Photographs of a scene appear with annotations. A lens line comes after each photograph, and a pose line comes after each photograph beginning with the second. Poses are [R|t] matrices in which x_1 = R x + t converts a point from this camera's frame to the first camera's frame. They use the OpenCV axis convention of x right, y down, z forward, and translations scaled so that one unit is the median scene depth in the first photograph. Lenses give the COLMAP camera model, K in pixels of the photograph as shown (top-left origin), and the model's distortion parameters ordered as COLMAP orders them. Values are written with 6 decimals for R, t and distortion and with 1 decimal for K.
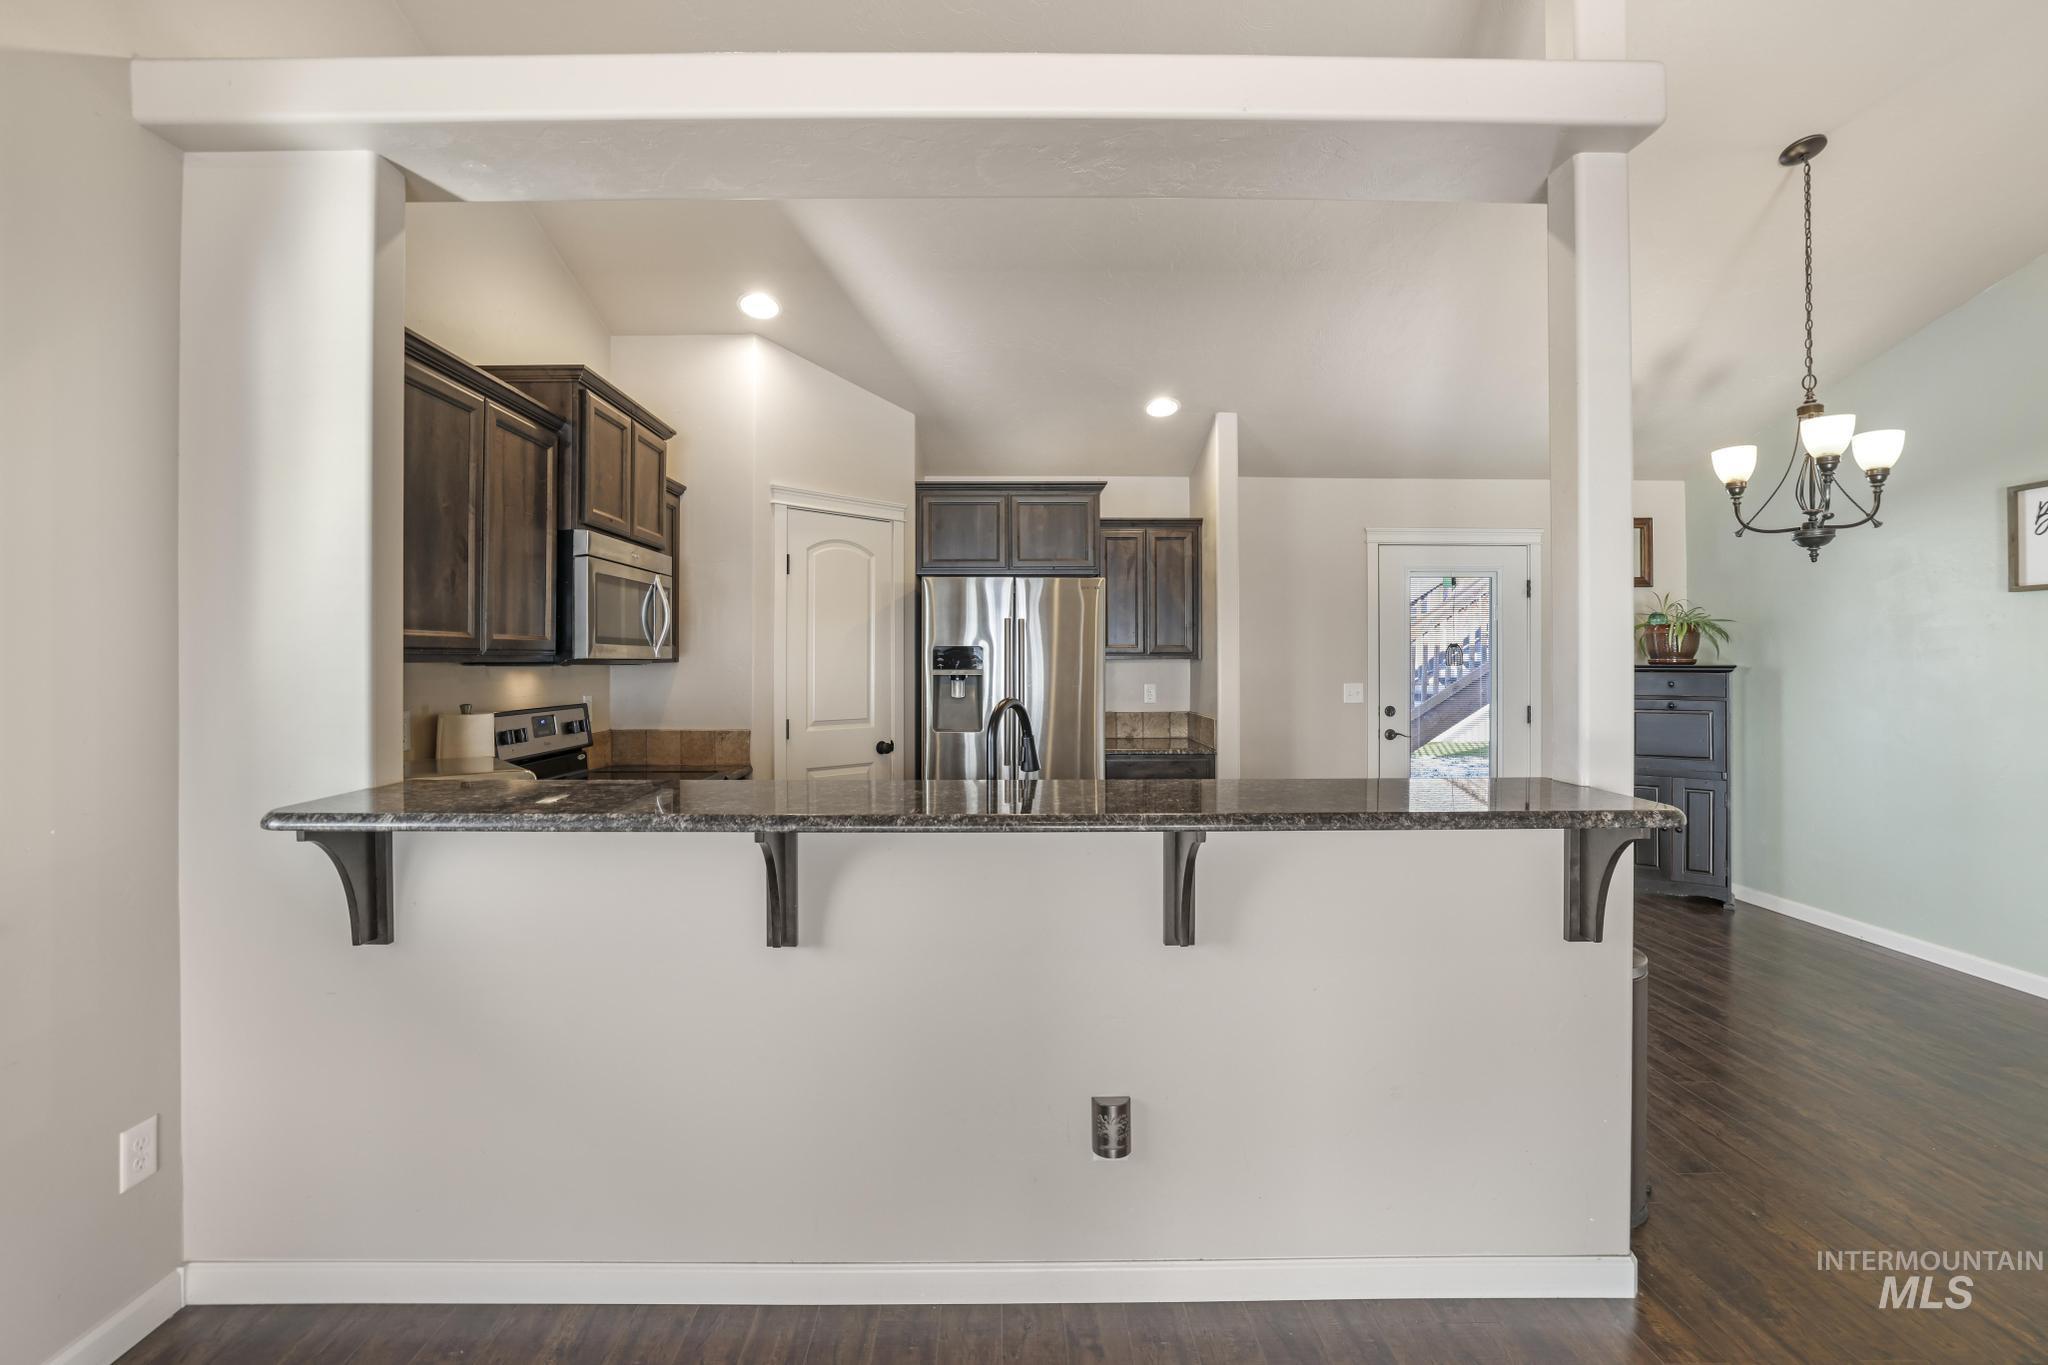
lens RADIAL K [[907.4, 0, 991.6], [0, 907.4, 659.7], [0, 0, 1]] dist [-0.037018, 0.011416]
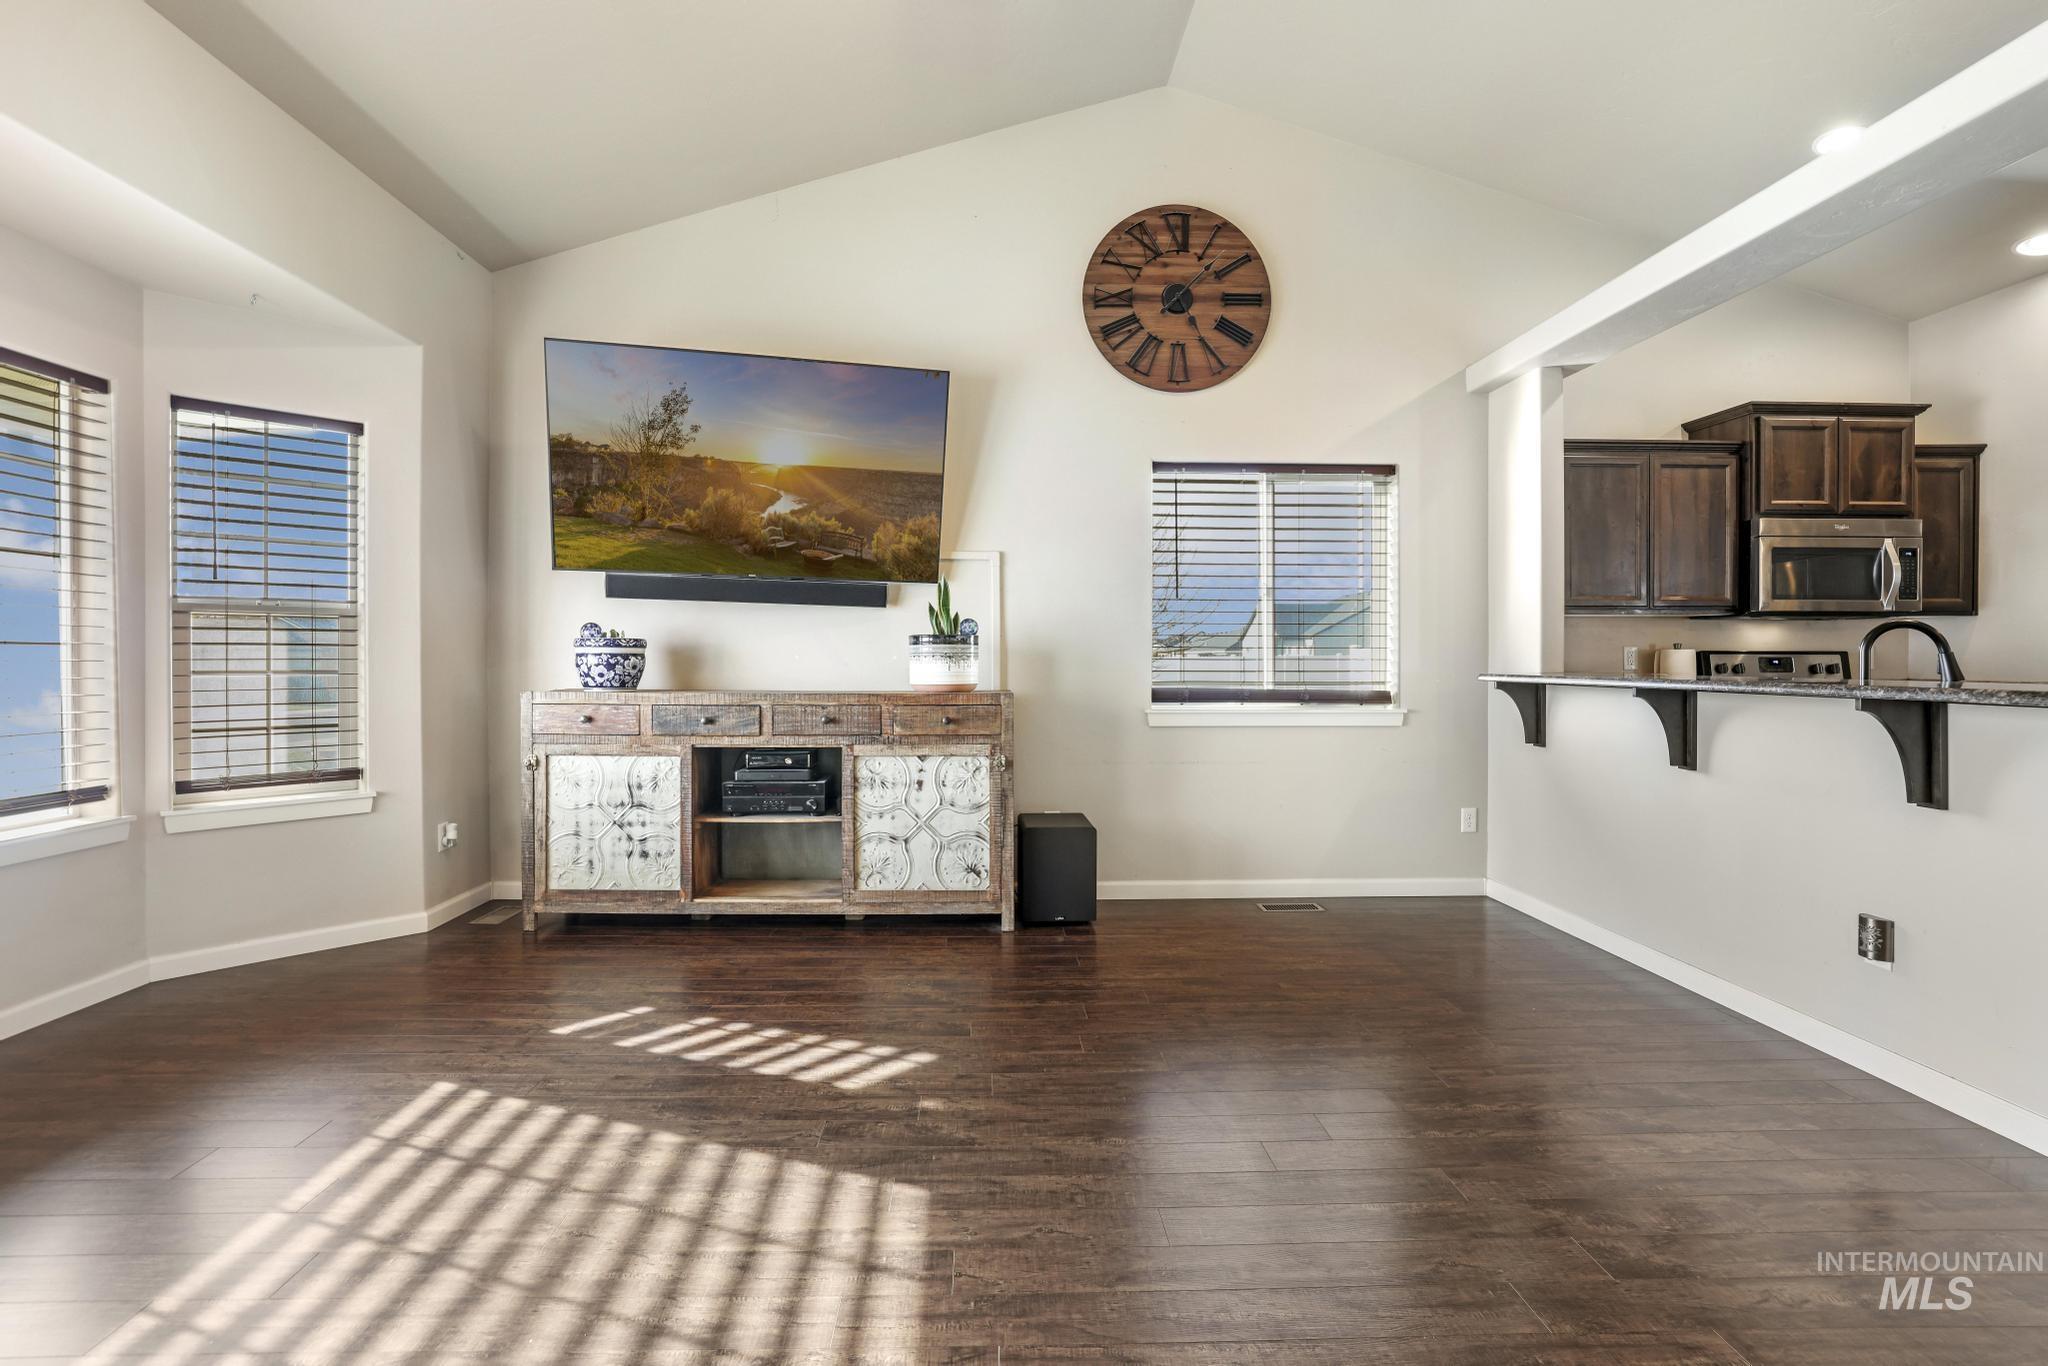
lens RADIAL K [[907.4, 0, 1010.5], [0, 907.4, 675.3], [0, 0, 1]] dist [-0.037018, 0.011416]
pose [[0.021524, 0.018531, -0.999597, 0.859972], [0.001404, 0.999827, 0.018566, 0.068480], [0.999767, -0.001803, 0.021494, -0.180461]]
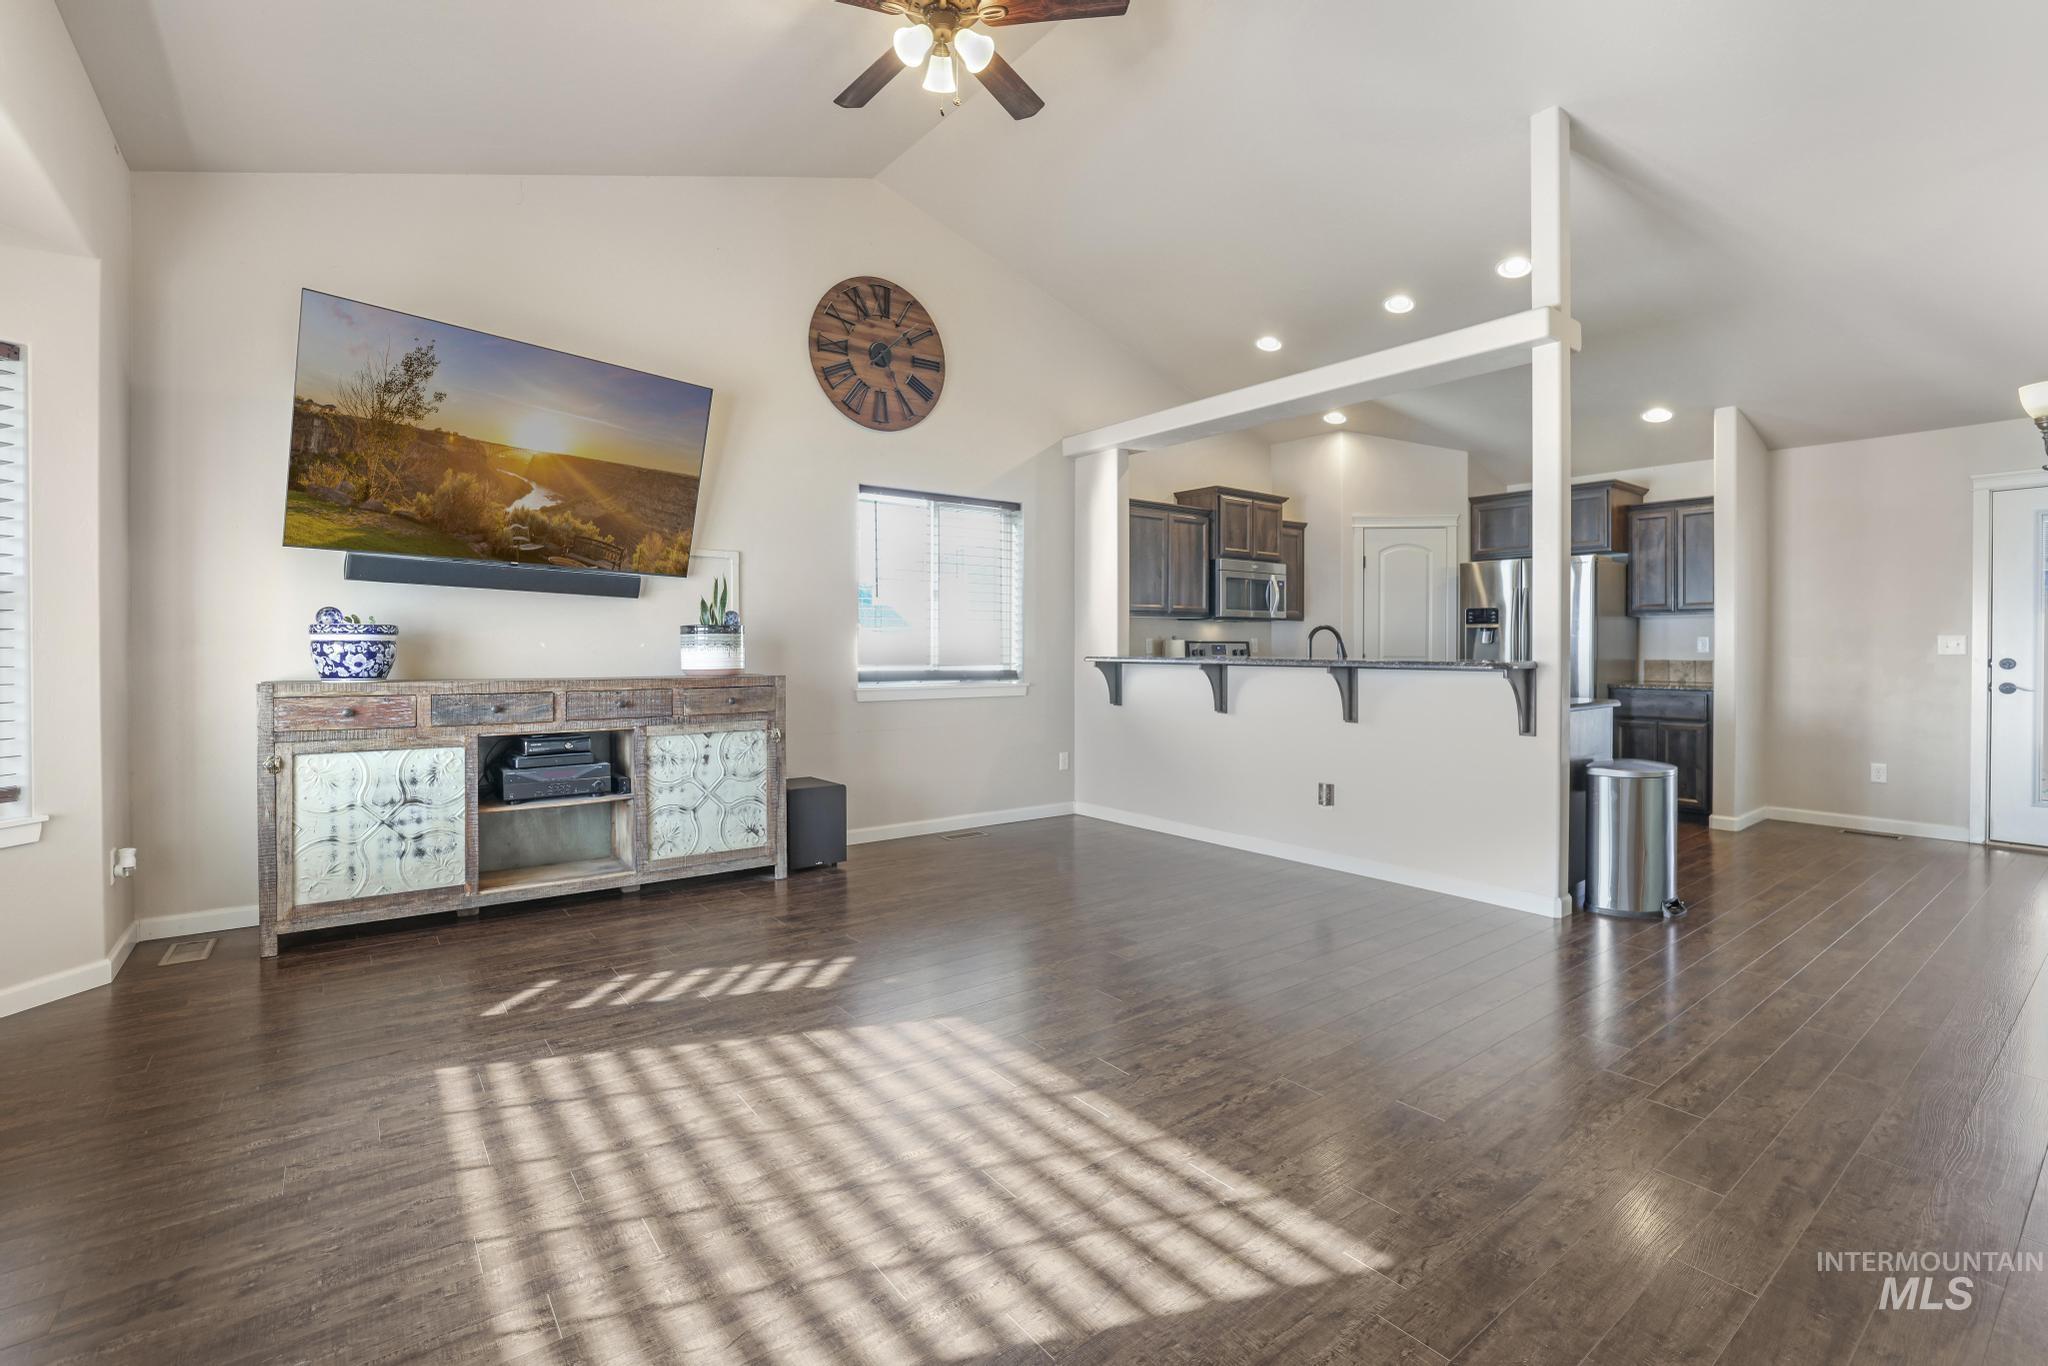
lens RADIAL K [[907.4, 0, 996.6], [0, 907.4, 649.5], [0, 0, 1]] dist [-0.037018, 0.011416]
pose [[0.588503, 0.006330, -0.808470, 0.995441], [-0.000943, 0.999974, 0.007143, 0.063535], [0.808494, -0.003441, 0.588494, -0.739023]]
